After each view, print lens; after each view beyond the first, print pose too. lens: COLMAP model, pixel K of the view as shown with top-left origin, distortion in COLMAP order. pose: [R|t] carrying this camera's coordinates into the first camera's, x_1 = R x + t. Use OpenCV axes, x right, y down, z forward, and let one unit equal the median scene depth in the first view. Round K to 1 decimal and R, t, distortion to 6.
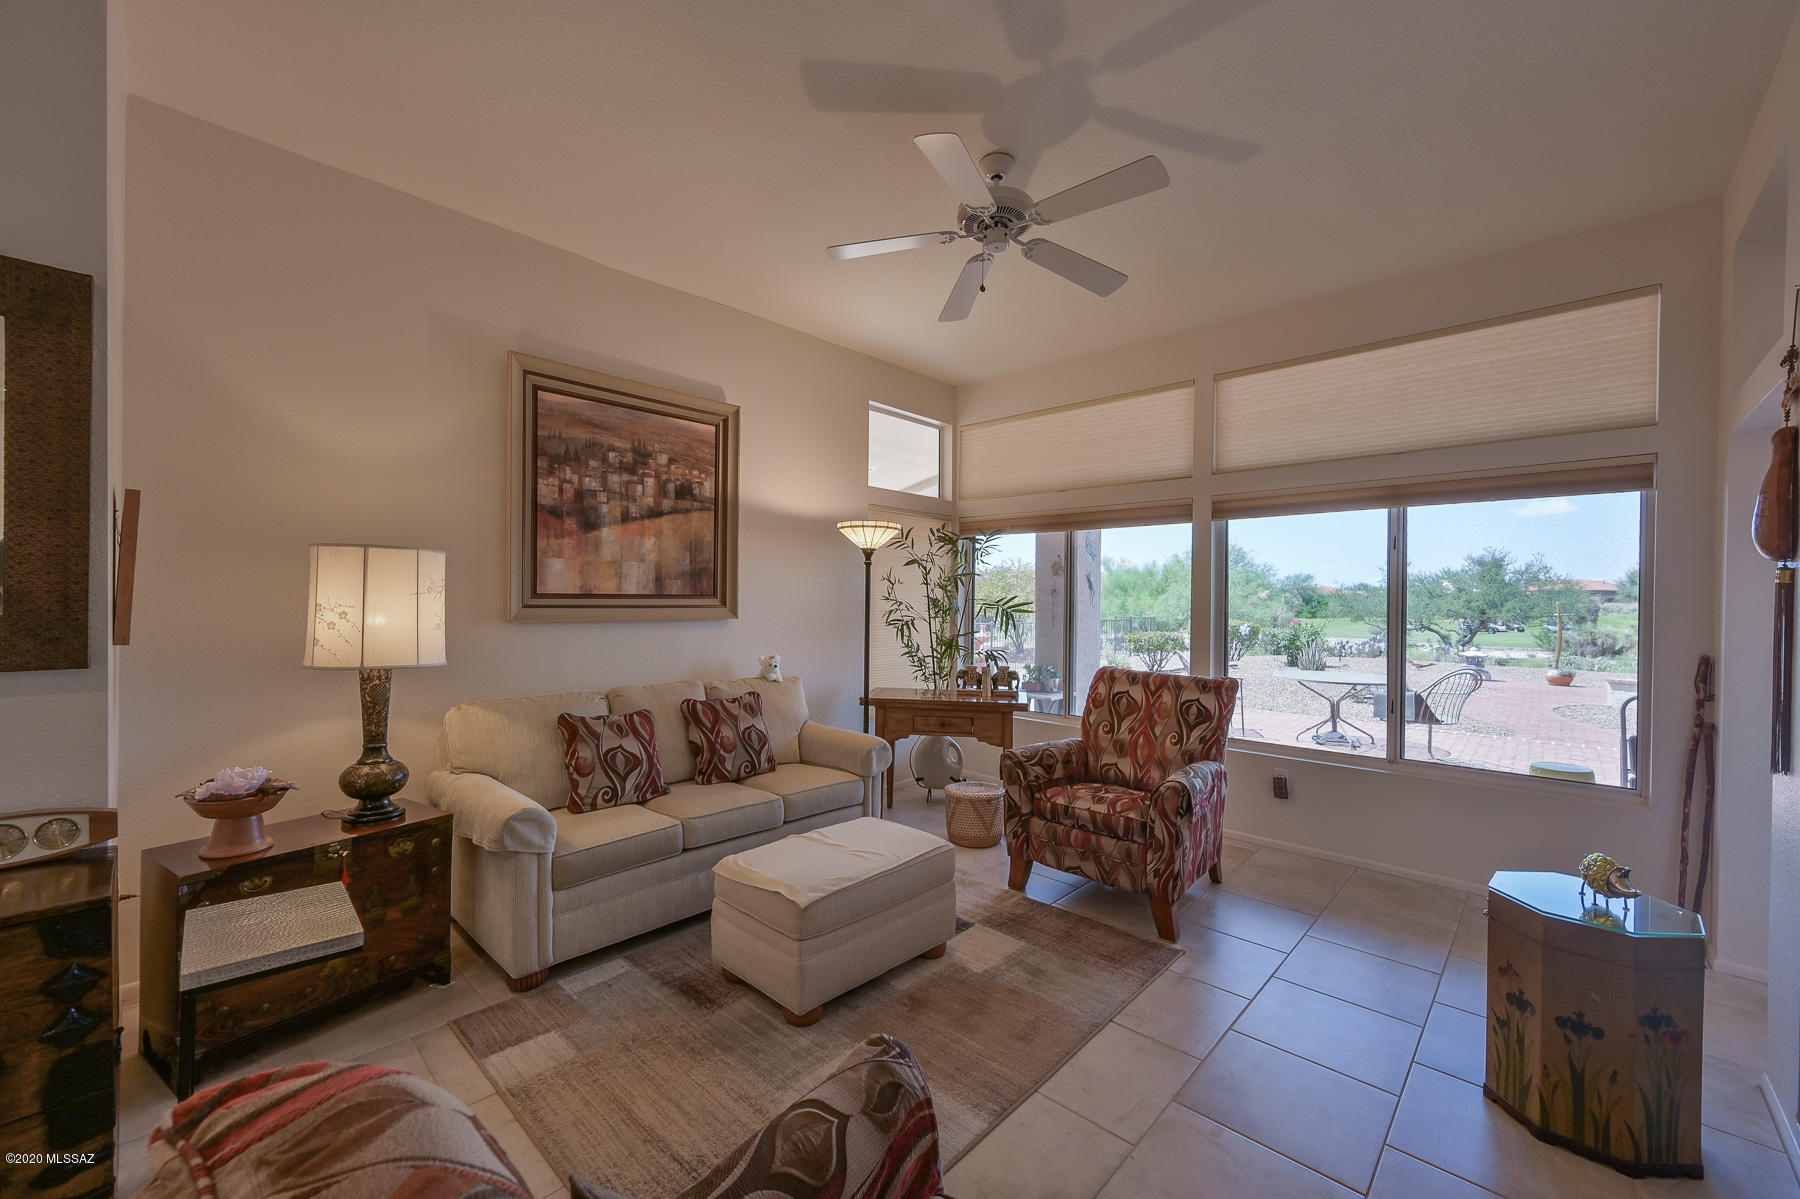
lens RADIAL K [[710.0, 0, 900.1], [0, 710.0, 600.3], [0, 0, 1]] dist [-0.000337, 0.000056]
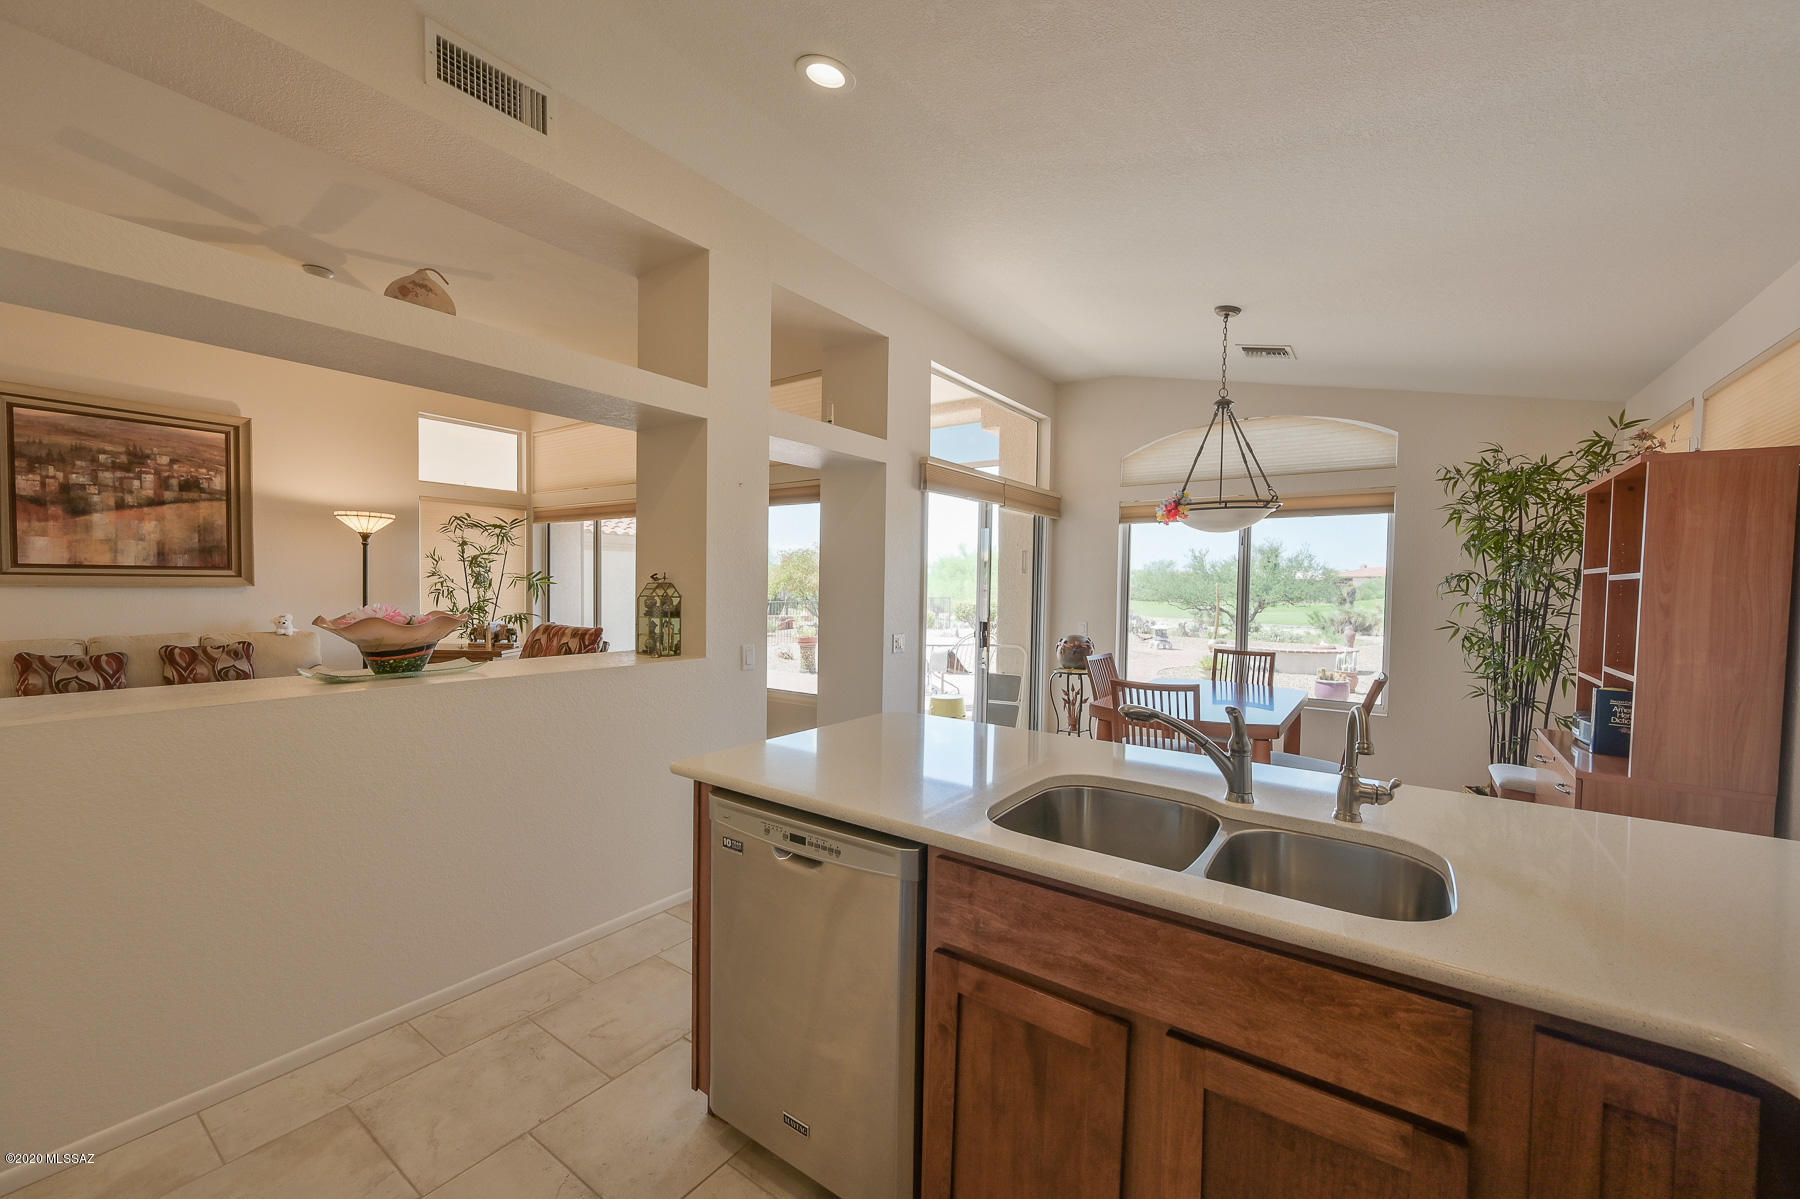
lens RADIAL K [[710.0, 0, 900.6], [0, 710.0, 603.0], [0, 0, 1]] dist [-0.000337, 0.000056]
pose [[0.990683, 0.000919, 0.136188, 0.814803], [-0.004654, 0.999622, 0.027111, 0.017611], [-0.136112, -0.027493, 0.990312, -0.456001]]
